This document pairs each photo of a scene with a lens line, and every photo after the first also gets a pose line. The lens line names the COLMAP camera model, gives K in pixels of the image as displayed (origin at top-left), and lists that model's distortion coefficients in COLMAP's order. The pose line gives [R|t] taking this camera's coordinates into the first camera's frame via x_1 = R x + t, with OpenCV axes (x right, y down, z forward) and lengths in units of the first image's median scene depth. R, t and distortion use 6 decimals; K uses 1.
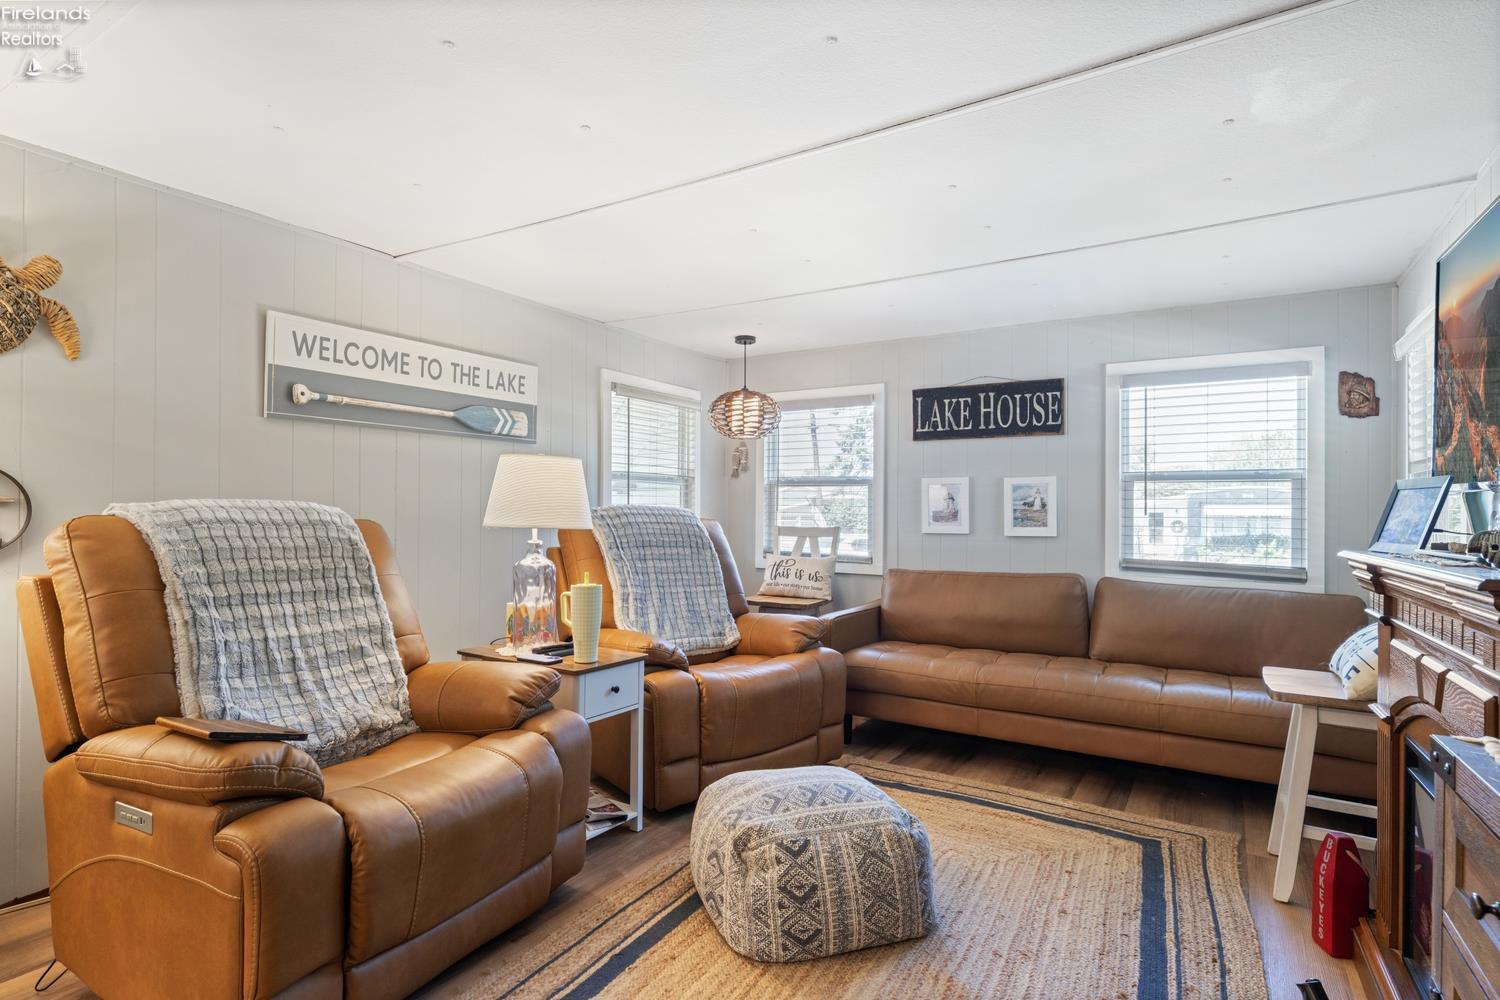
lens RADIAL K [[752.4, 0, 756.1], [0, 752.4, 501.0], [0, 0, 1]] dist [0.004742, -0.000778]
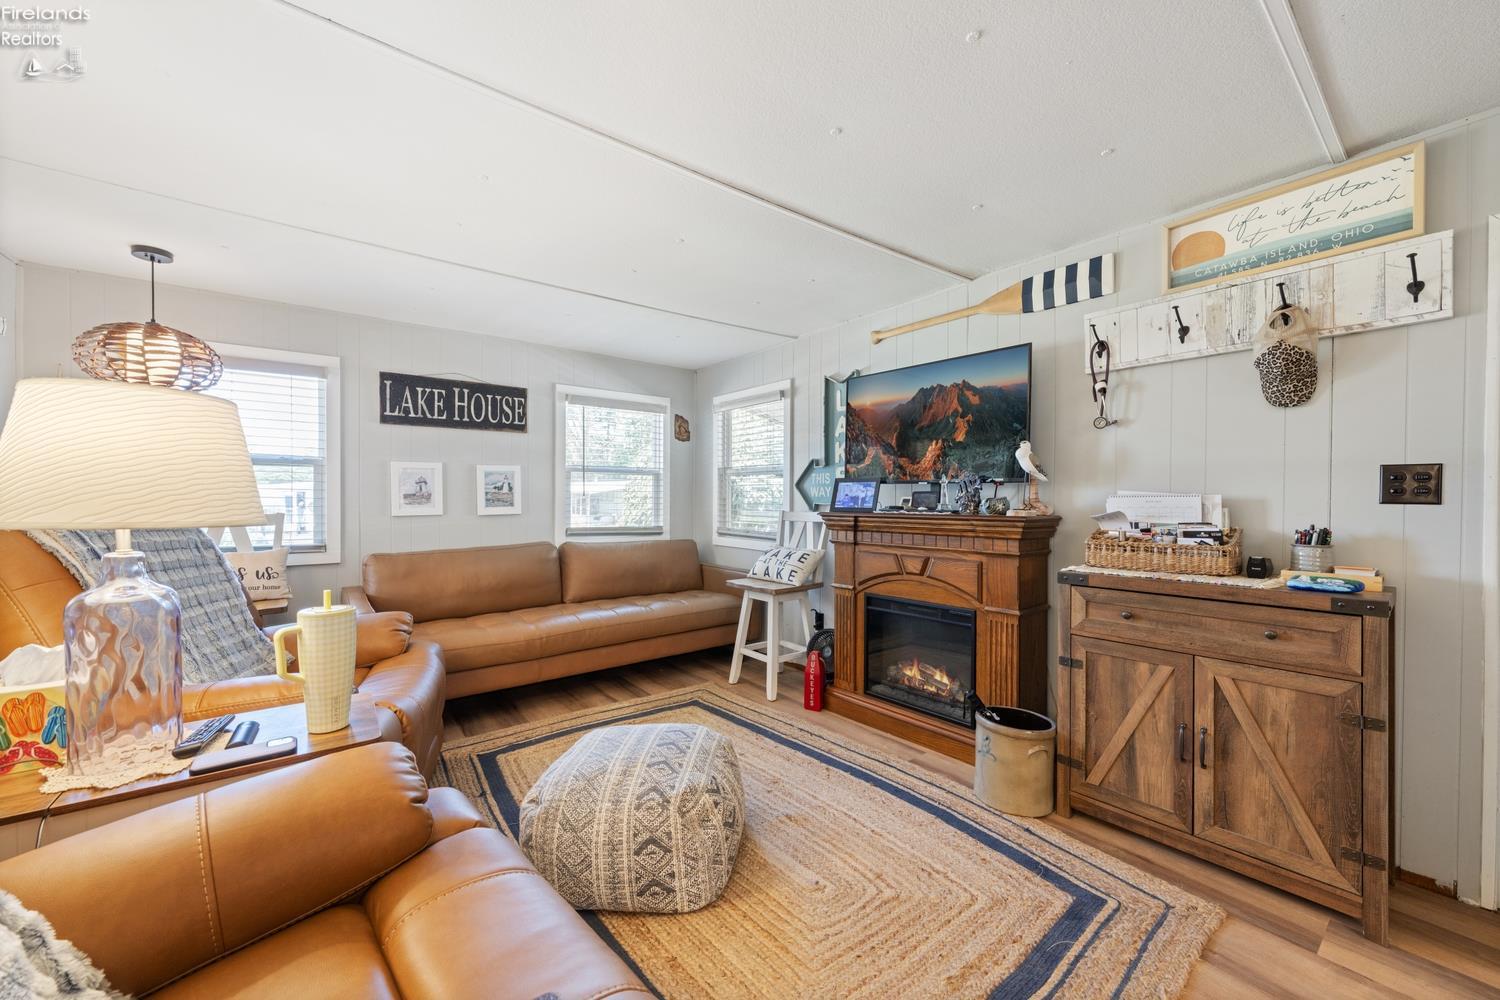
lens RADIAL K [[565.3, 0, 745.9], [0, 565.3, 500.5], [0, 0, 1]] dist [-0.001661, -0.000435]
pose [[0.354531, -0.015119, 0.934922, -0.403291], [-0.009014, 0.999768, 0.019585, 0.003676], [-0.935001, -0.015371, 0.354312, 0.363658]]
